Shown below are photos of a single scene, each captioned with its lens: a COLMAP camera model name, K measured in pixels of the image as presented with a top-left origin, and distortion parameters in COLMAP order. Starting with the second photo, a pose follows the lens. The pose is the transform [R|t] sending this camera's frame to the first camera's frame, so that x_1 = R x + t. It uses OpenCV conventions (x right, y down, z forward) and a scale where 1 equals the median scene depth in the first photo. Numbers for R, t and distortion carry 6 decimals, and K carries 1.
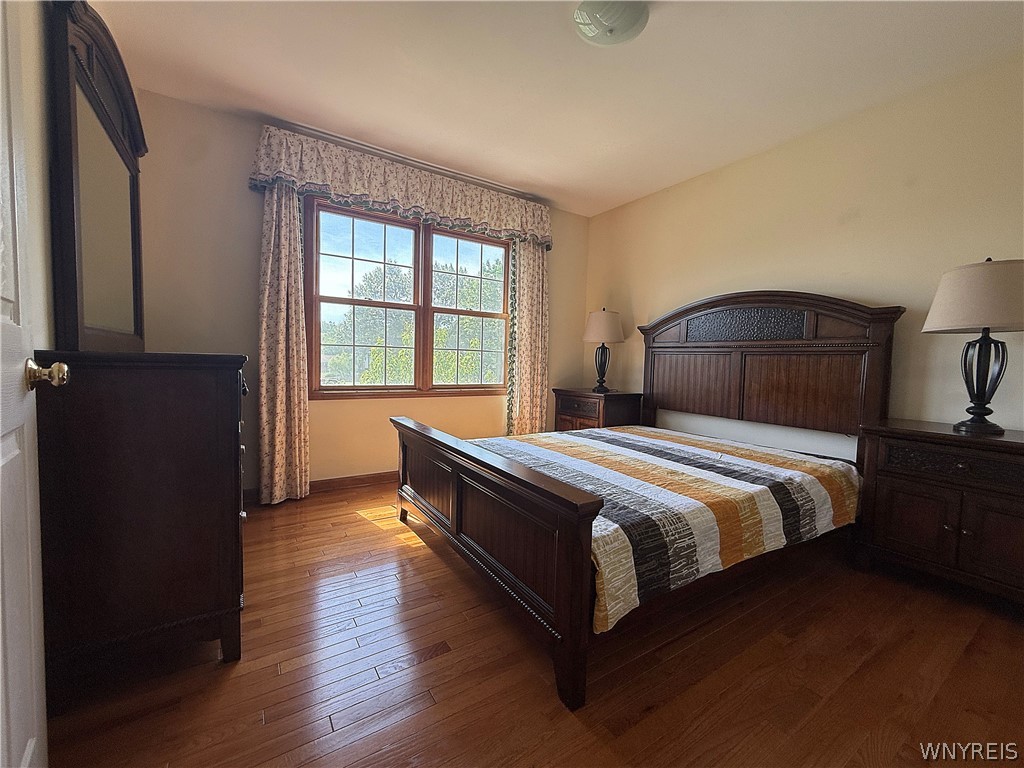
lens RADIAL K [[414.5, 0, 512.0], [0, 414.5, 384.0], [0, 0, 1]] dist [0.001629, -0.000251]
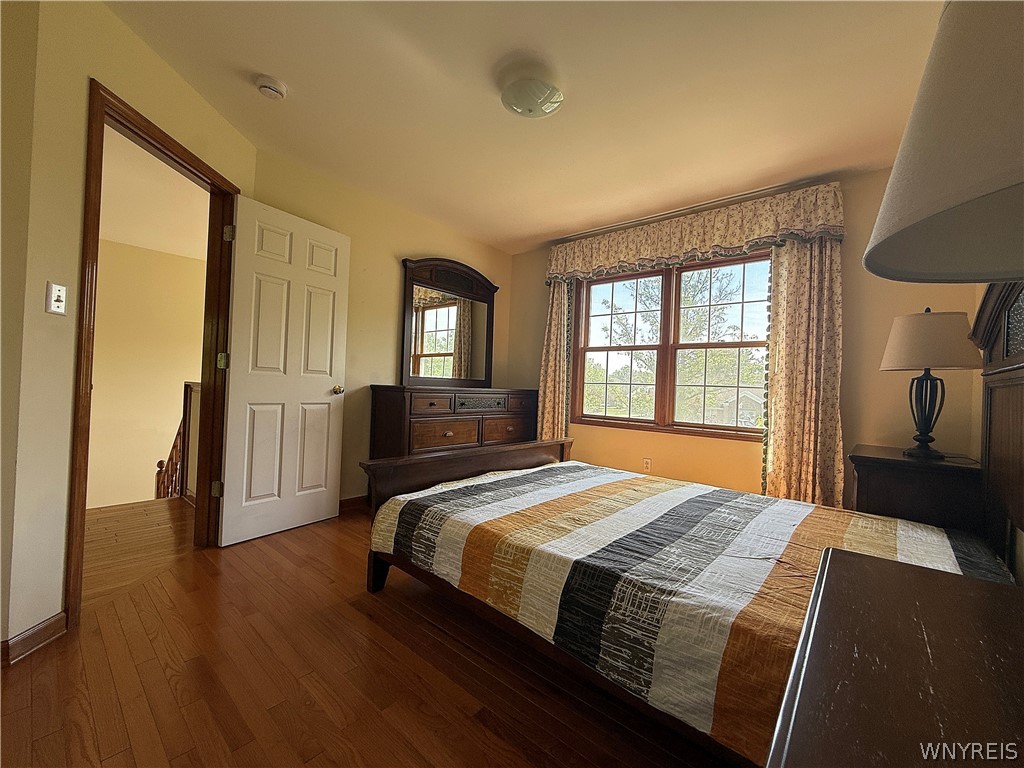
lens RADIAL K [[414.5, 0, 512.0], [0, 414.5, 384.0], [0, 0, 1]] dist [0.001629, -0.000251]
pose [[0.282672, -0.021227, -0.958982, 0.699786], [-0.084418, 0.995325, -0.046915, -0.007718], [0.955495, 0.094216, 0.279559, 0.362134]]
